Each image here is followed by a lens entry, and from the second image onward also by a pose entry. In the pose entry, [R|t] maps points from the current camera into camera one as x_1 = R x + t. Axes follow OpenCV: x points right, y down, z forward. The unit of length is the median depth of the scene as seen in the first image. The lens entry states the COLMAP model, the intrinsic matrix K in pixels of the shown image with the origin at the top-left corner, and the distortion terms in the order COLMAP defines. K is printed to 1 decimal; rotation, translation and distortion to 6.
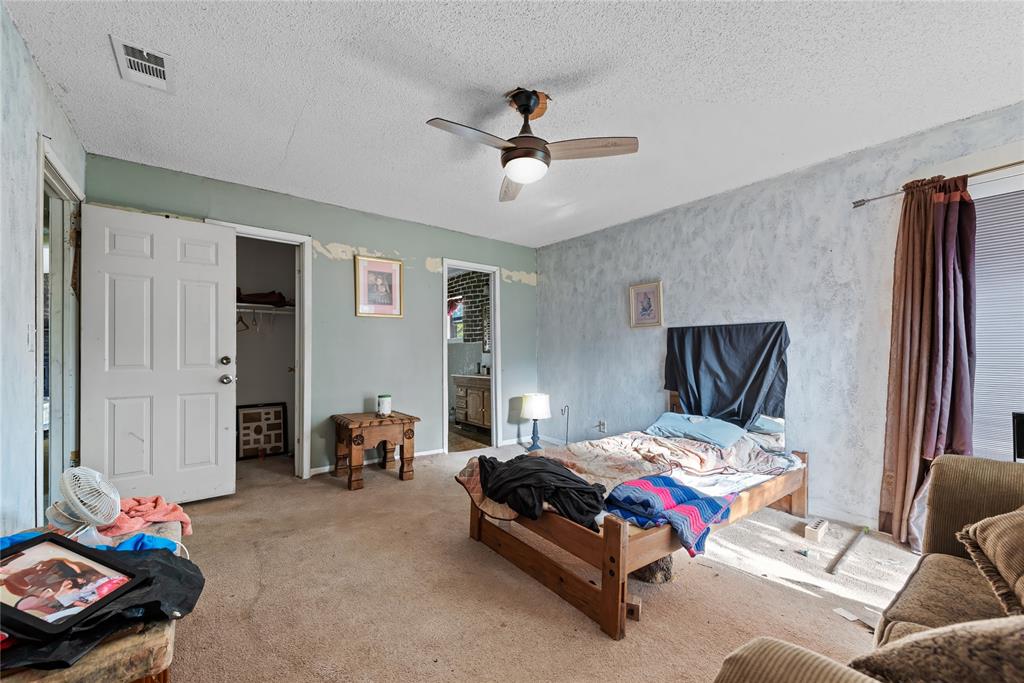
lens RADIAL K [[406.8, 0, 508.8], [0, 406.8, 352.3], [0, 0, 1]] dist [0.000032, -0.000063]
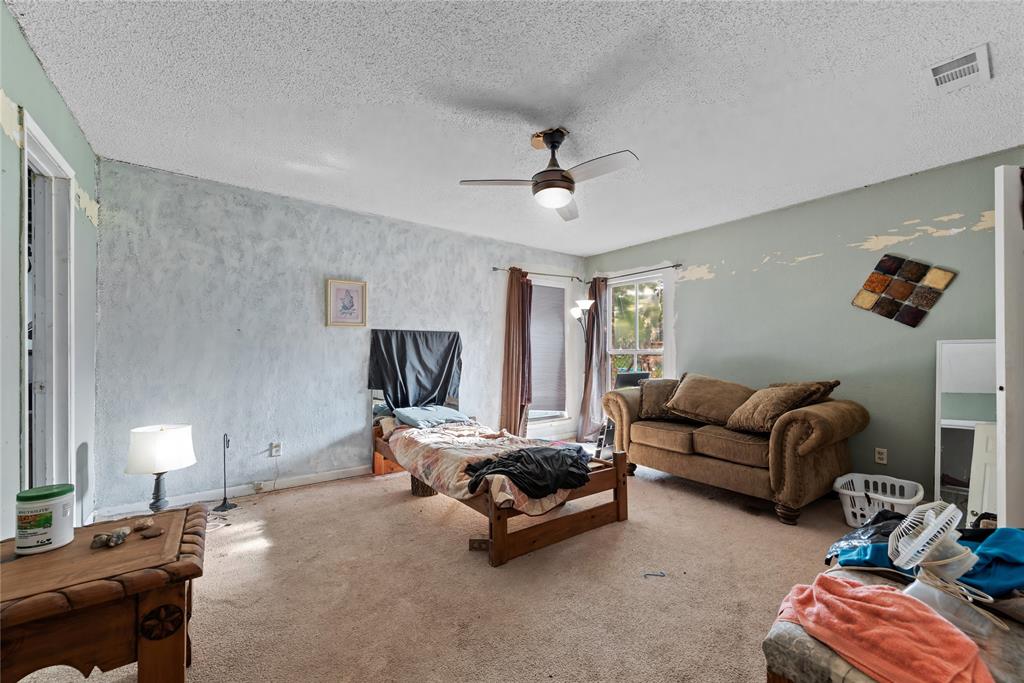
lens RADIAL K [[402.9, 0, 514.8], [0, 402.9, 345.8], [0, 0, 1]] dist [0.014028, -0.006218]
pose [[0.005690, 0.013714, 0.999890, -0.668923], [-0.001734, 0.999905, -0.013704, -0.004908], [-0.999982, -0.001656, 0.005713, 0.673343]]
